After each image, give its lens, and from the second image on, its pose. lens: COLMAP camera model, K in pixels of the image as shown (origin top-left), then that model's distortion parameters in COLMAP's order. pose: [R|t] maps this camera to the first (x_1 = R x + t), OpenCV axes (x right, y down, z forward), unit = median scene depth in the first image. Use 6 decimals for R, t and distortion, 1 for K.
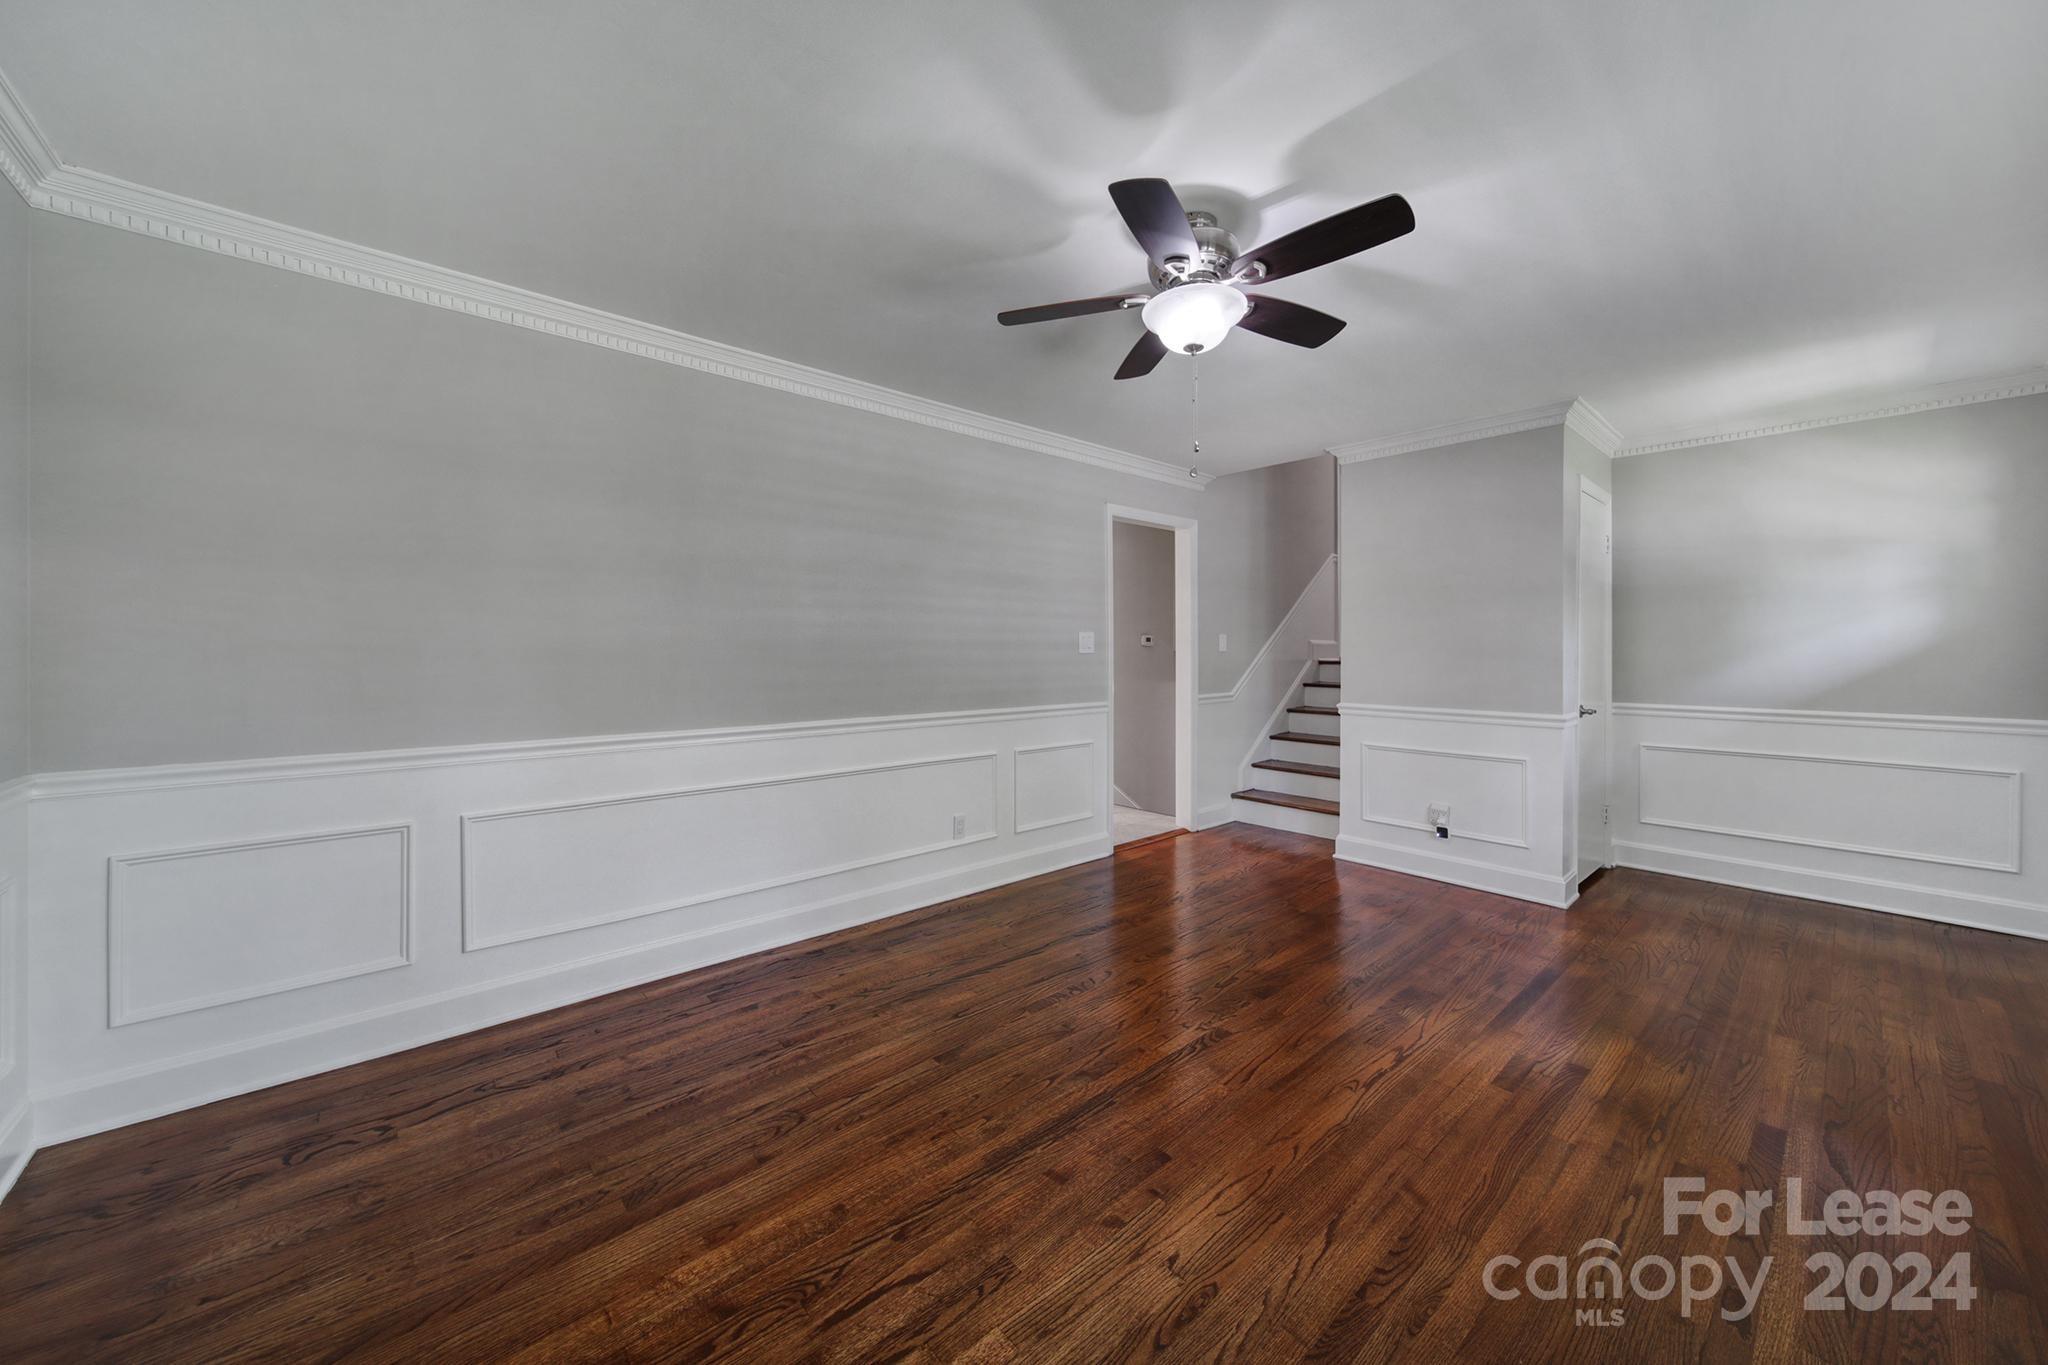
lens RADIAL K [[724.8, 0, 1009.5], [0, 724.8, 658.2], [0, 0, 1]] dist [-0.000930, -0.001043]
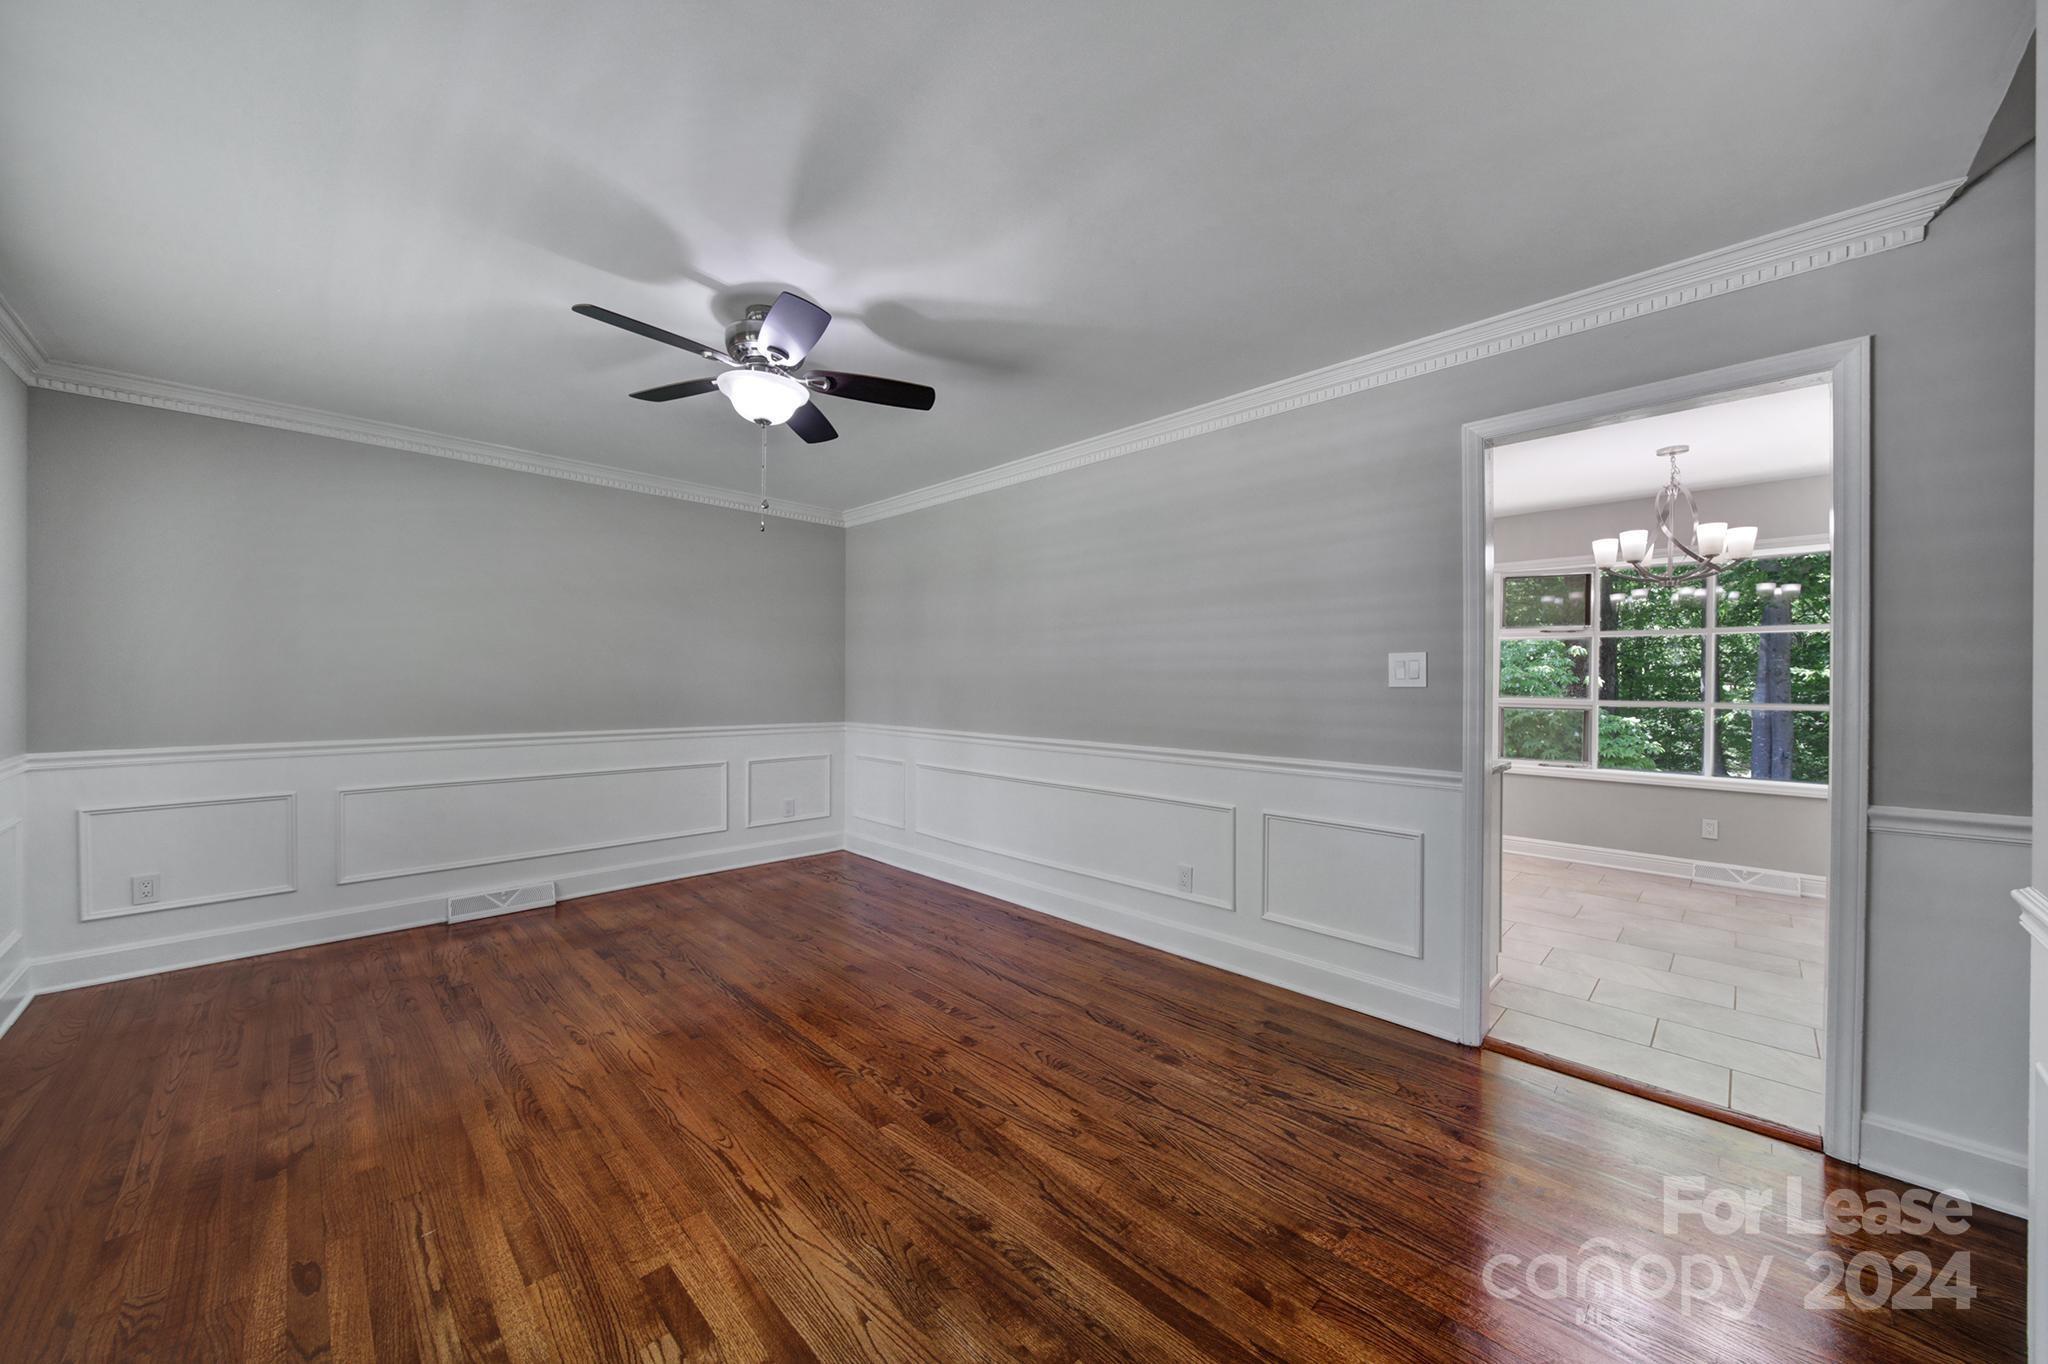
lens RADIAL K [[724.8, 0, 1031.7], [0, 724.8, 687.2], [0, 0, 1]] dist [-0.000930, -0.001043]
pose [[0.088522, 0.009863, -0.996025, 1.123434], [-0.017163, 0.999818, 0.008376, -0.010895], [0.995926, 0.016353, 0.088675, 1.018429]]
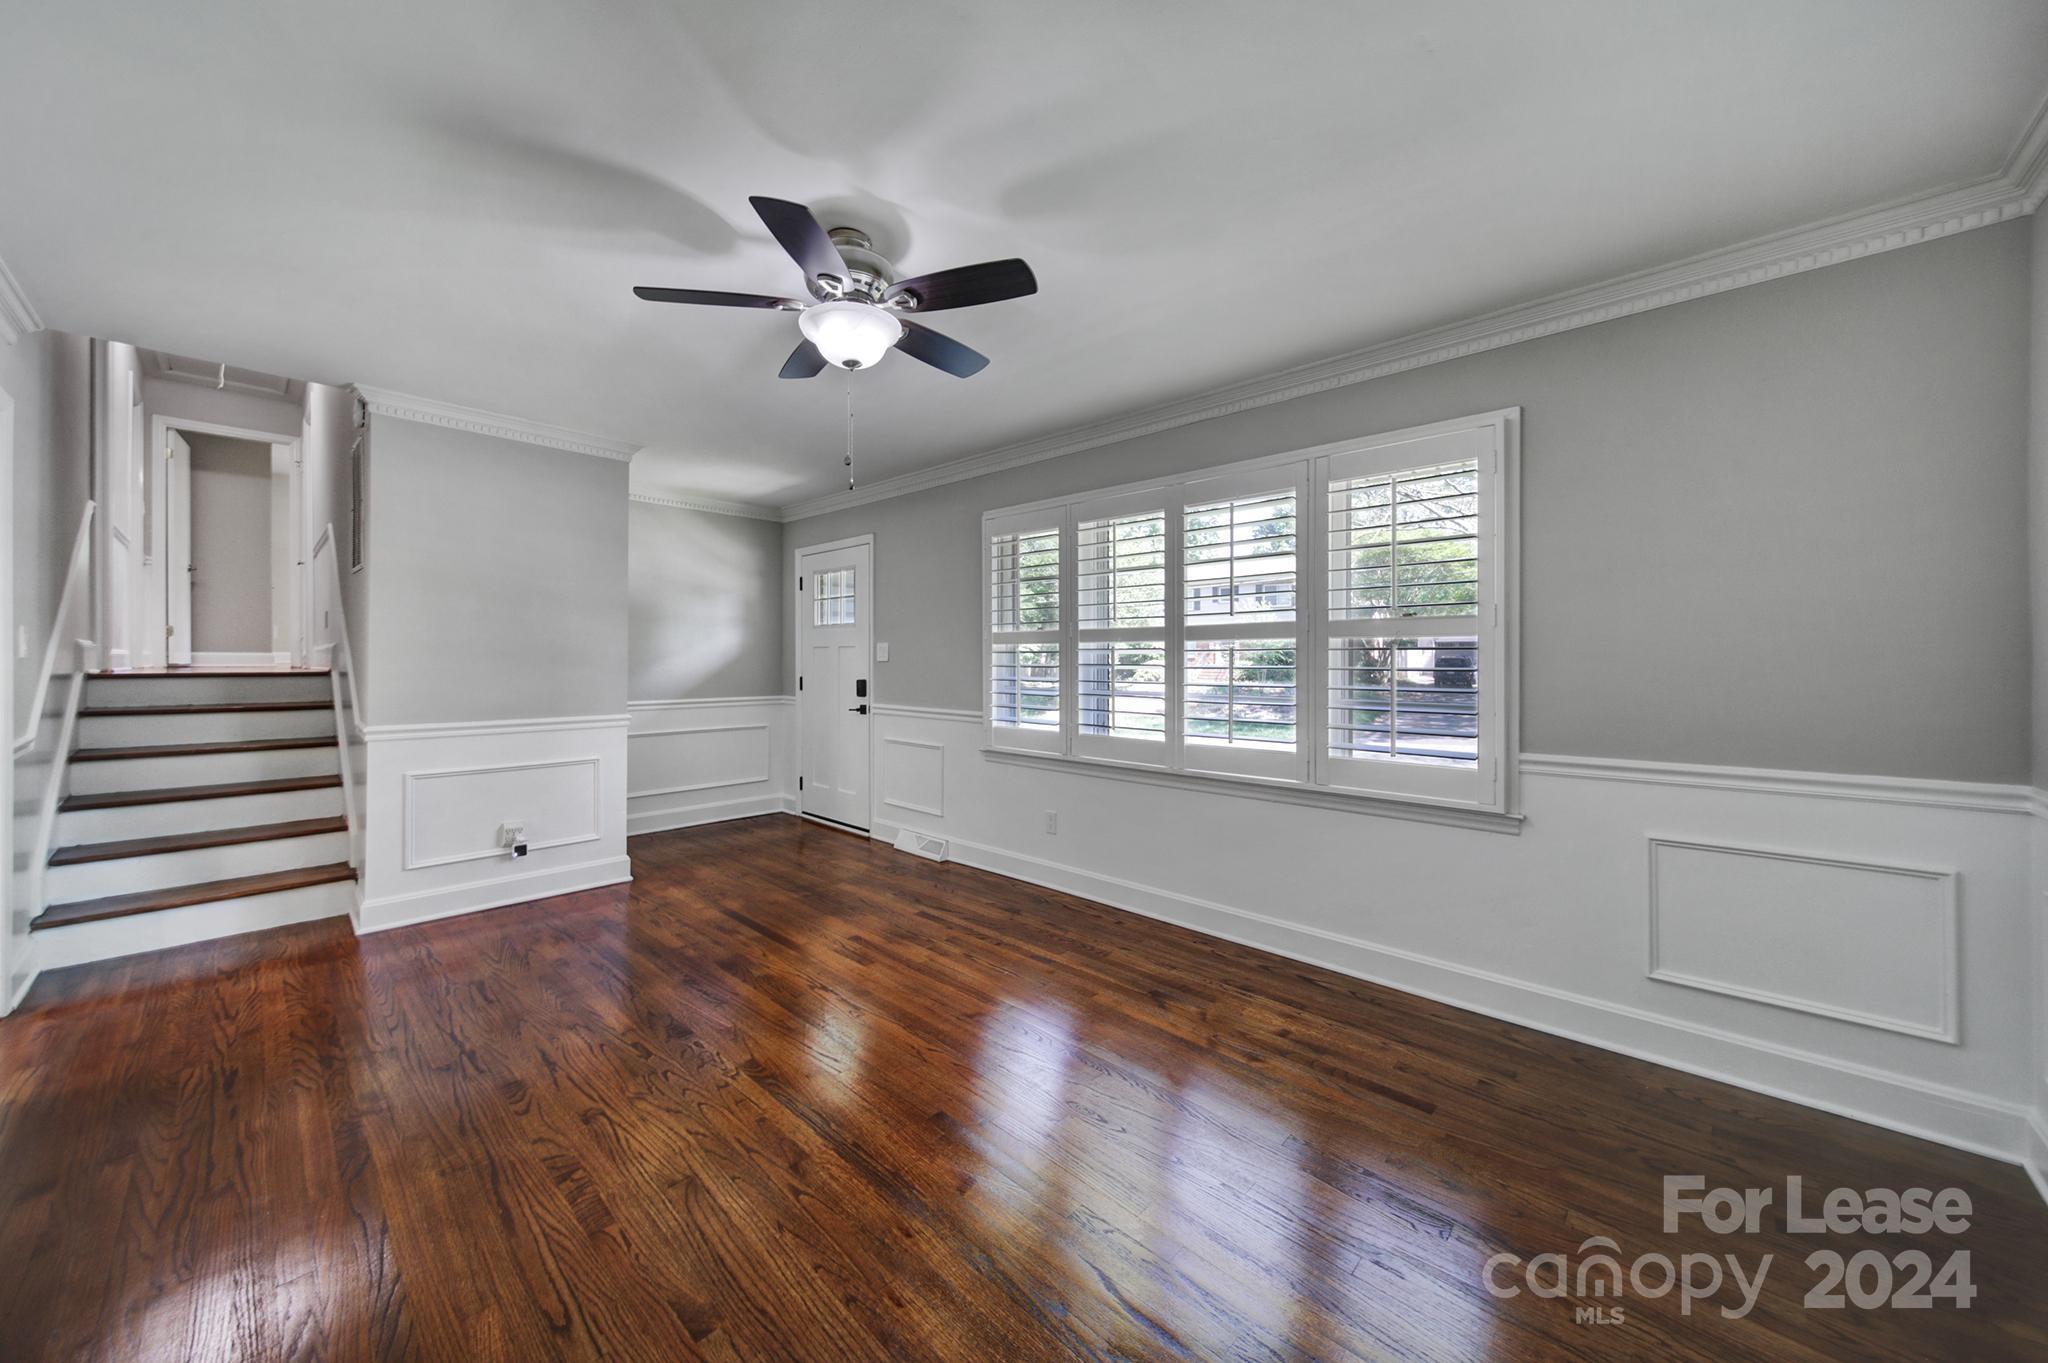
lens RADIAL K [[724.8, 0, 1022.9], [0, 724.8, 665.3], [0, 0, 1]] dist [-0.000930, -0.001043]
pose [[-0.112477, -0.007147, 0.993629, -0.603977], [0.007111, 0.999943, 0.007997, -0.005579], [-0.993629, 0.007965, -0.112420, 0.666483]]
